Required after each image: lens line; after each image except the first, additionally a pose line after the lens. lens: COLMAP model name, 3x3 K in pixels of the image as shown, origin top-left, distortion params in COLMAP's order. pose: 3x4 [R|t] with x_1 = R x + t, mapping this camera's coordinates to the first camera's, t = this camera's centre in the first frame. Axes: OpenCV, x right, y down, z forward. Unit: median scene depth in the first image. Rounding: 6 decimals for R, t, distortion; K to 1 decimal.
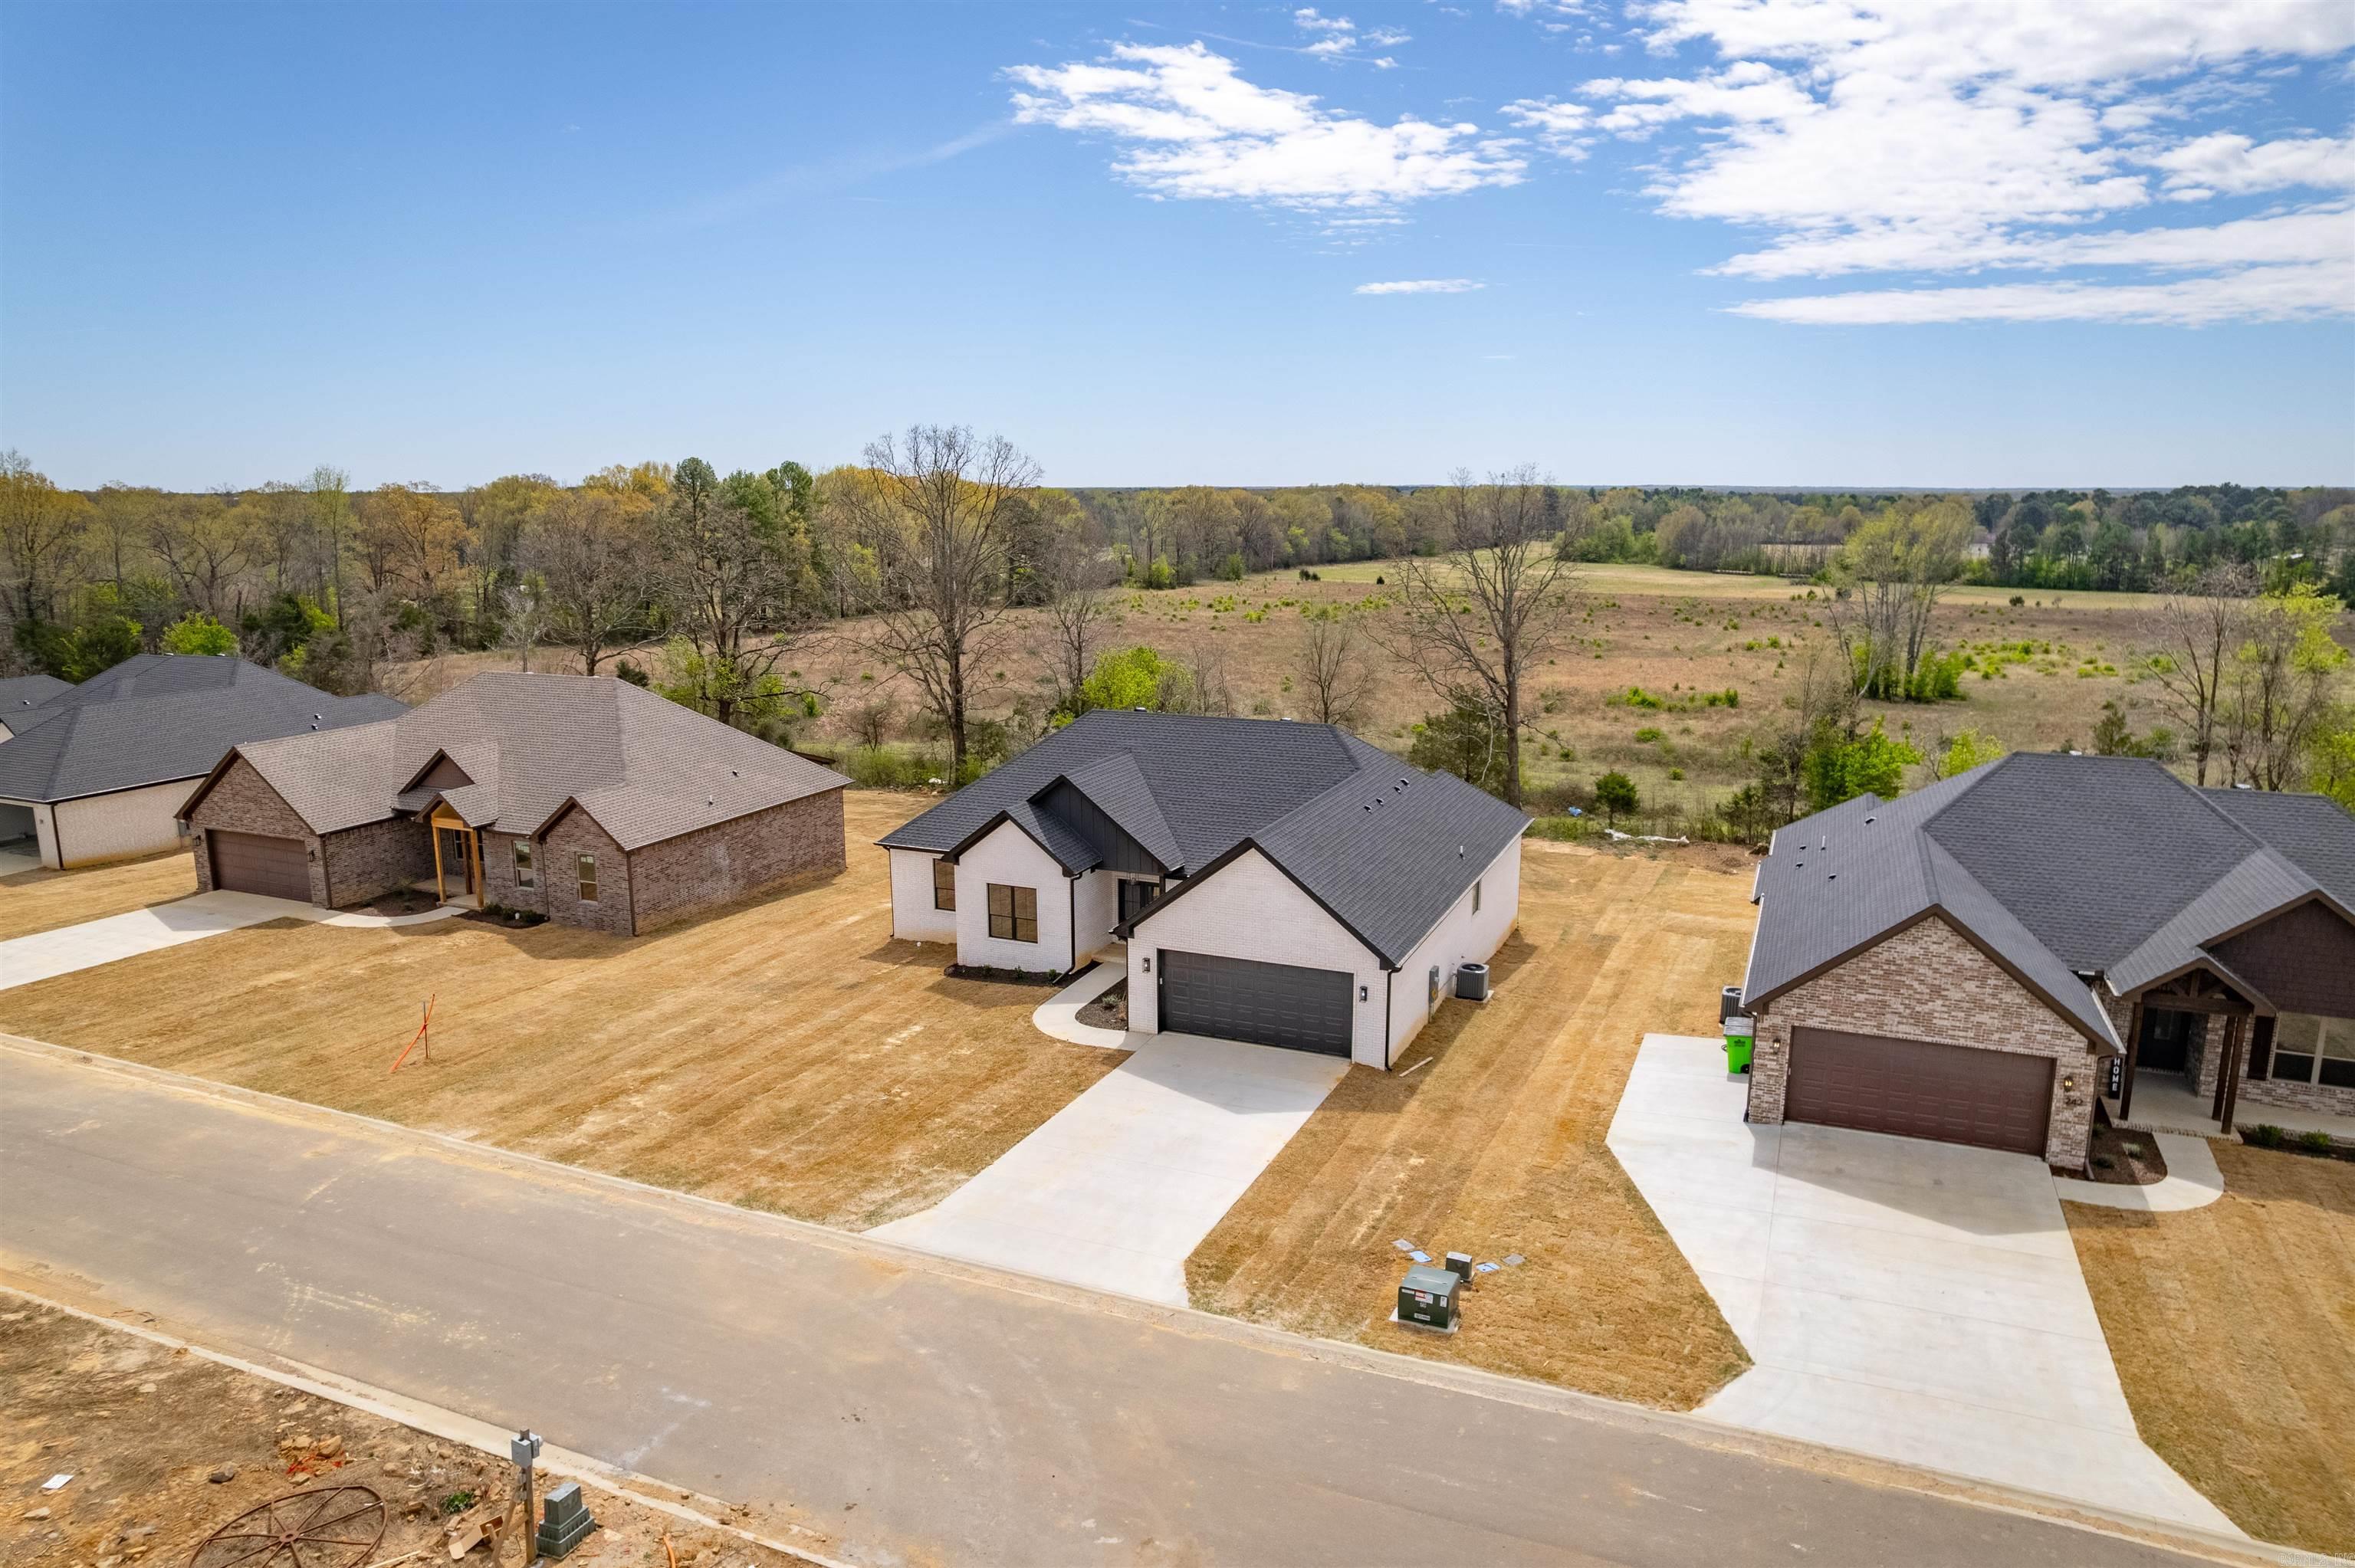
lens RADIAL K [[1541.7, 0, 1176.1], [0, 1541.7, 768.0], [0, 0, 1]] dist [-0.073370, 0.068048]
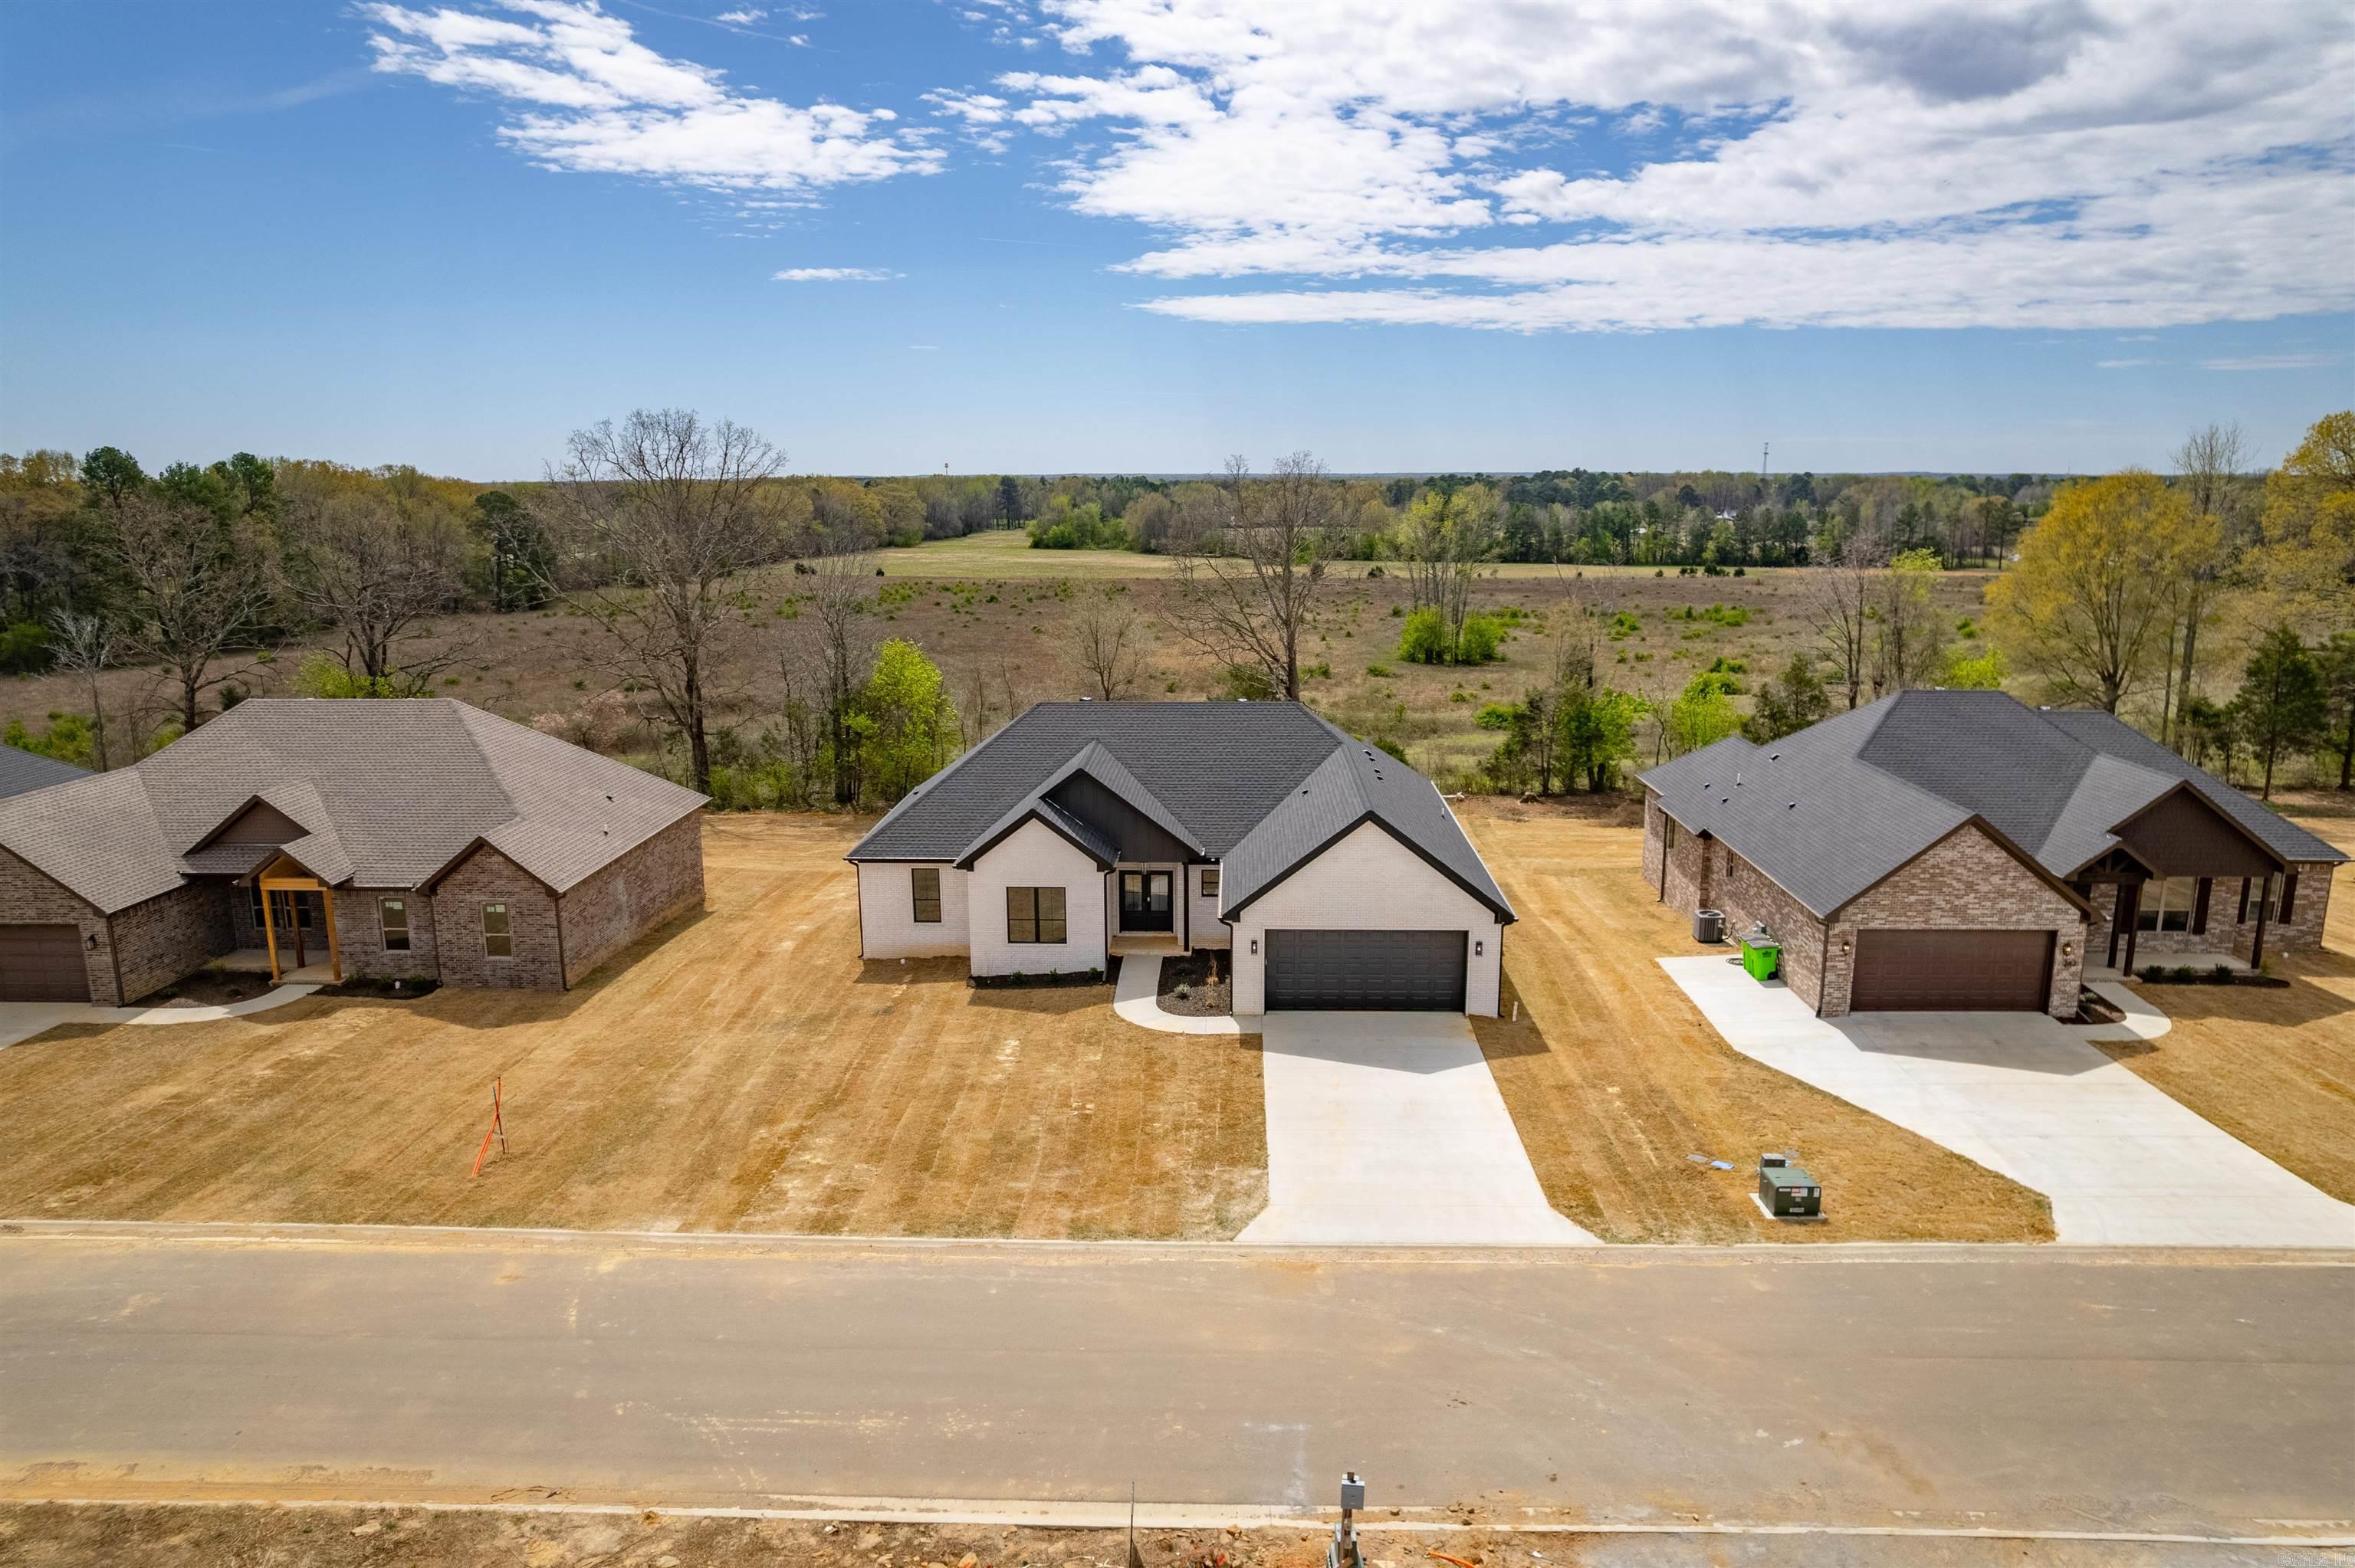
lens RADIAL K [[1541.7, 0, 1207.8], [0, 1541.7, 789.4], [0, 0, 1]] dist [-0.073370, 0.068048]
pose [[0.930575, -0.075896, 0.358149, -0.330815], [0.068918, 0.997102, 0.032228, -0.007255], [-0.359557, -0.005307, 0.933108, 0.062530]]
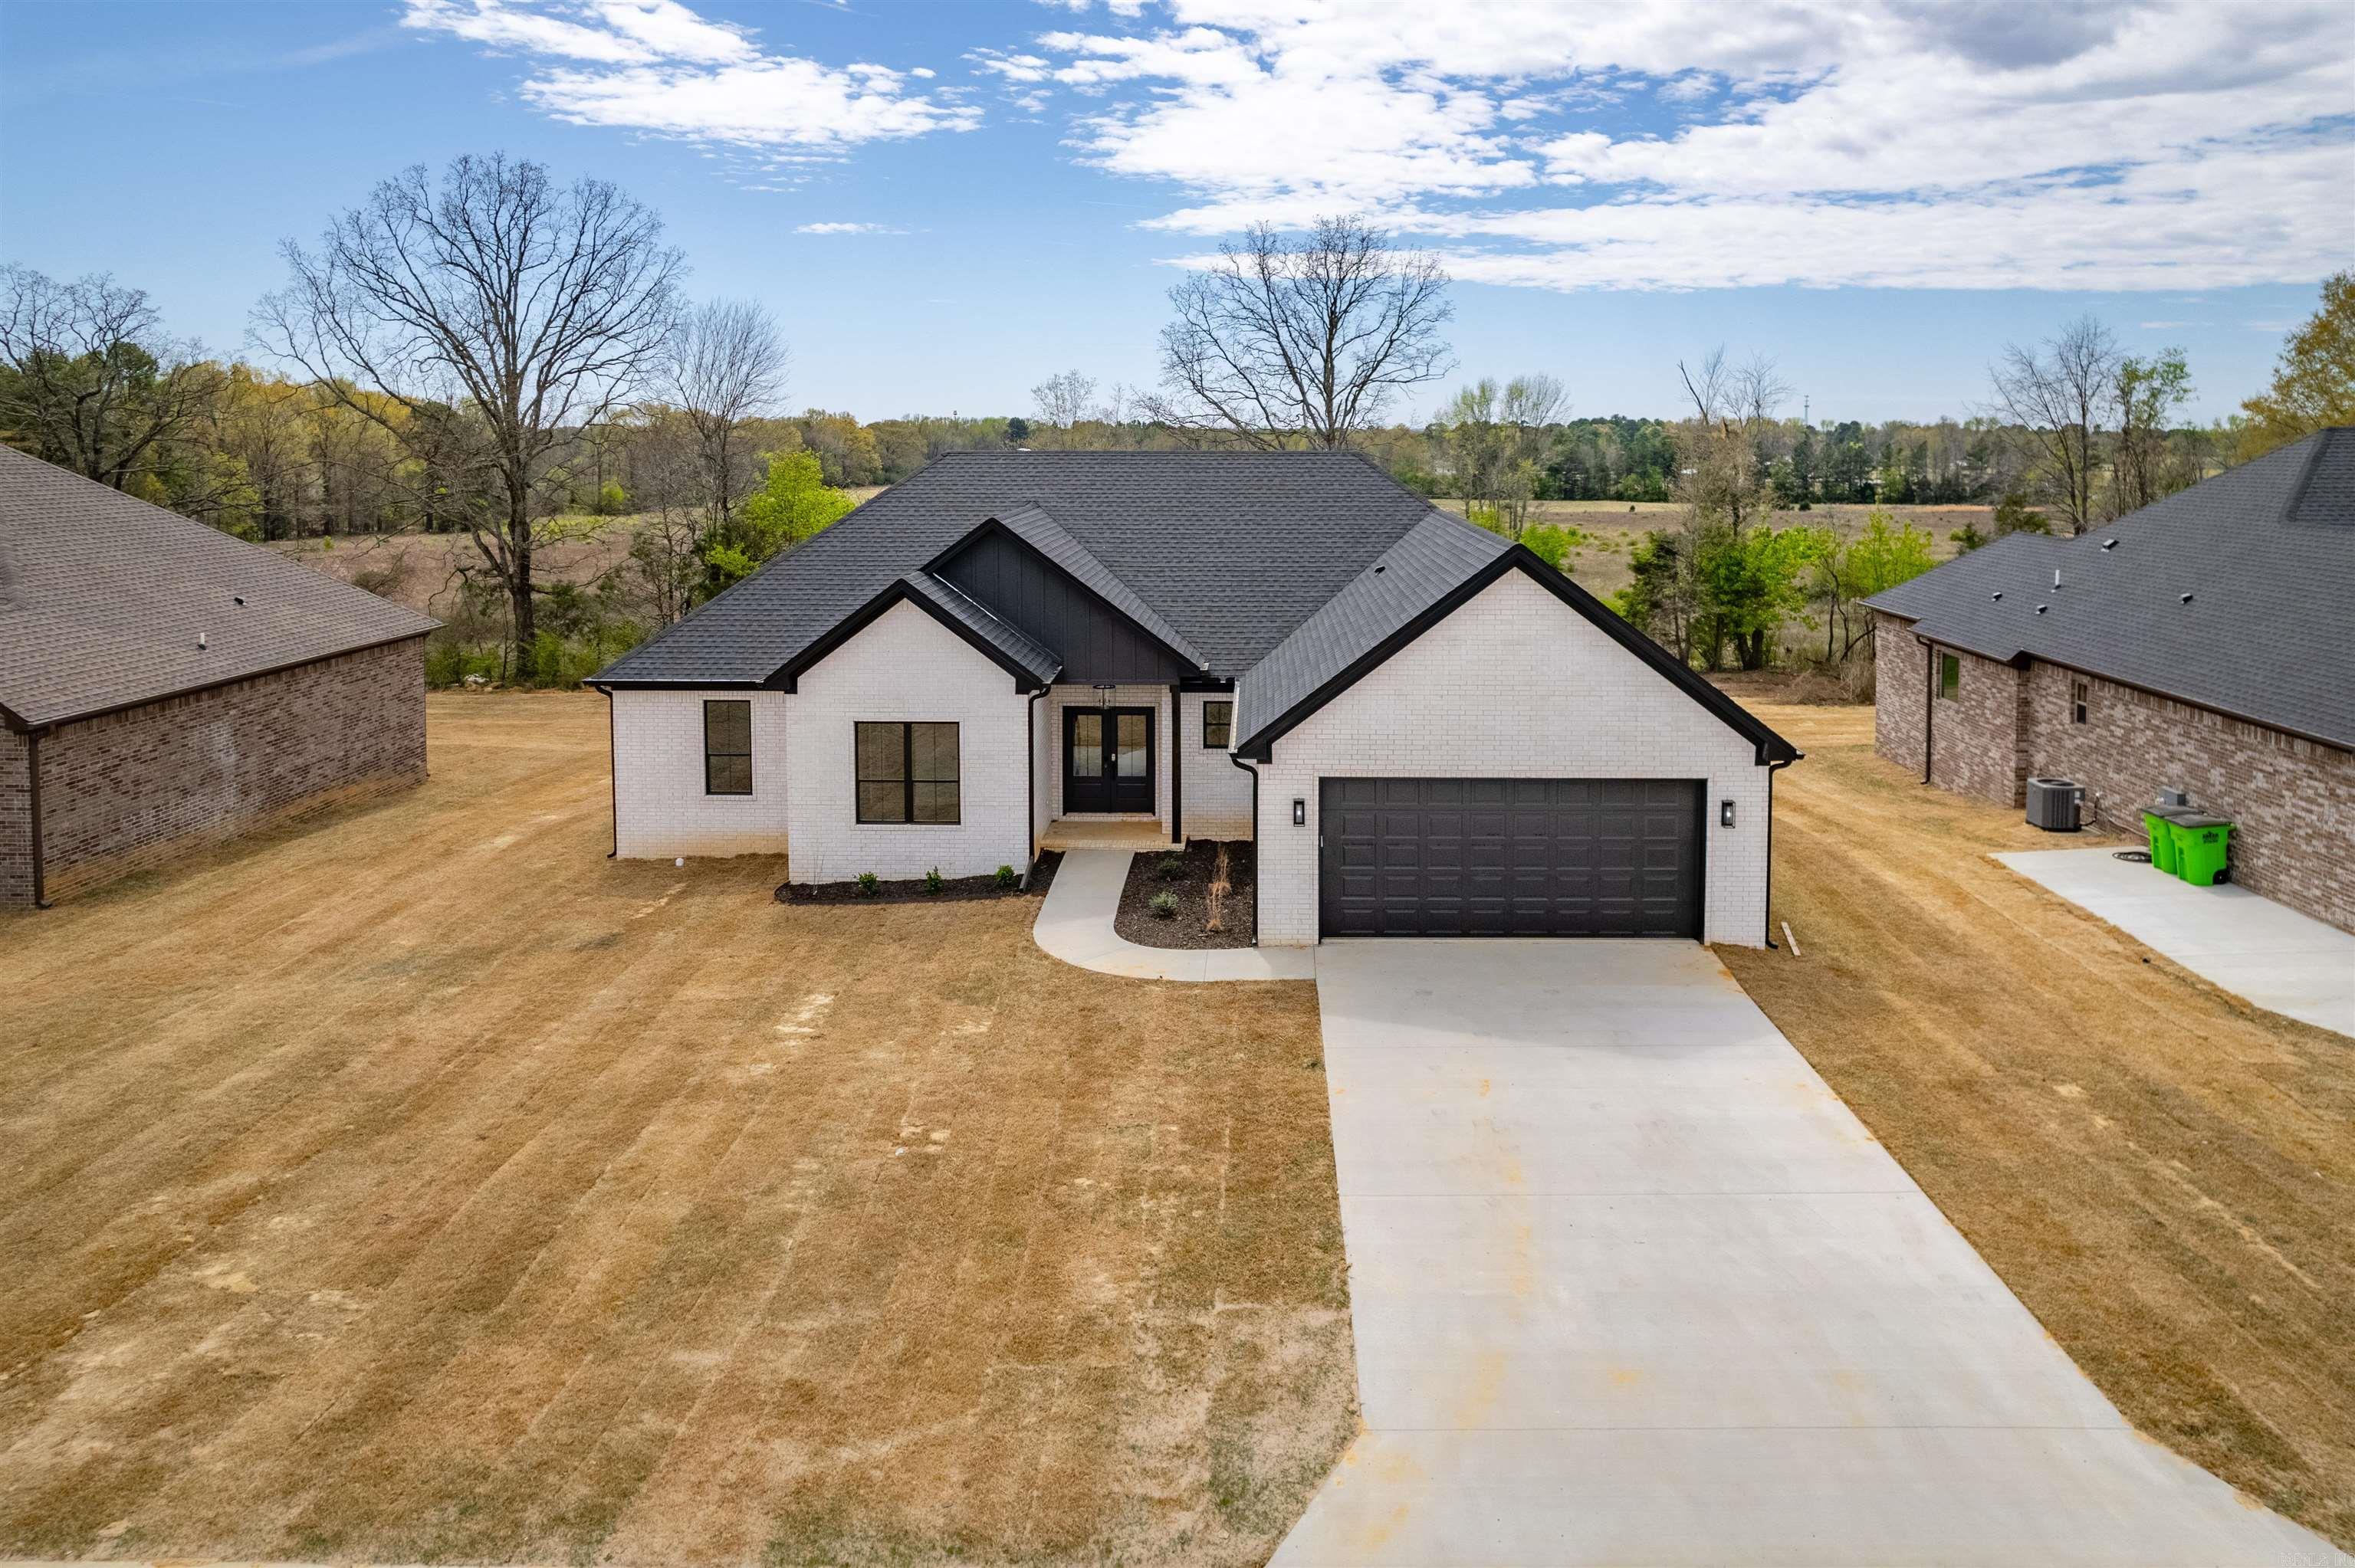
lens RADIAL K [[1606.2, 0, 1260.7], [0, 1606.2, 511.3], [0, 0, 1]] dist [-0.053047, 0.033536]
pose [[0.923092, -0.015824, 0.384253, -0.198276], [0.068155, 0.990069, -0.122956, 0.076882], [-0.378491, 0.139688, 0.915004, 0.407533]]
